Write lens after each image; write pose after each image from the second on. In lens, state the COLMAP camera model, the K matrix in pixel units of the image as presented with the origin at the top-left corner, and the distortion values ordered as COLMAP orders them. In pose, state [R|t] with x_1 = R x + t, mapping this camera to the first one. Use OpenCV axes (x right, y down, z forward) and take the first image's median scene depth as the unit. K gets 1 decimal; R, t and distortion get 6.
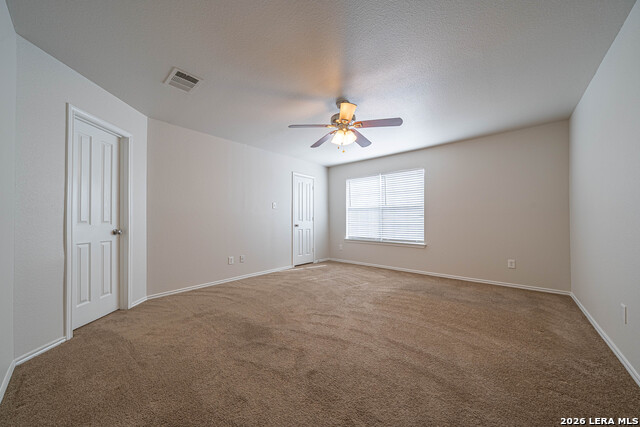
lens RADIAL K [[222.5, 0, 322.2], [0, 222.5, 216.0], [0, 0, 1]] dist [-0.002712, -0.000517]
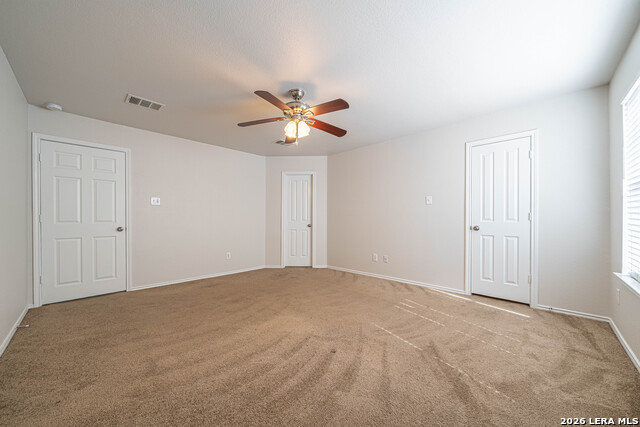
lens RADIAL K [[233.4, 0, 321.4], [0, 233.4, 219.3], [0, 0, 1]] dist [0.000339, 0.000085]
pose [[-0.056741, -0.005267, -0.998375, 0.714352], [0.011884, 0.999912, -0.005951, 0.021275], [0.998318, -0.012203, -0.056673, 0.805306]]
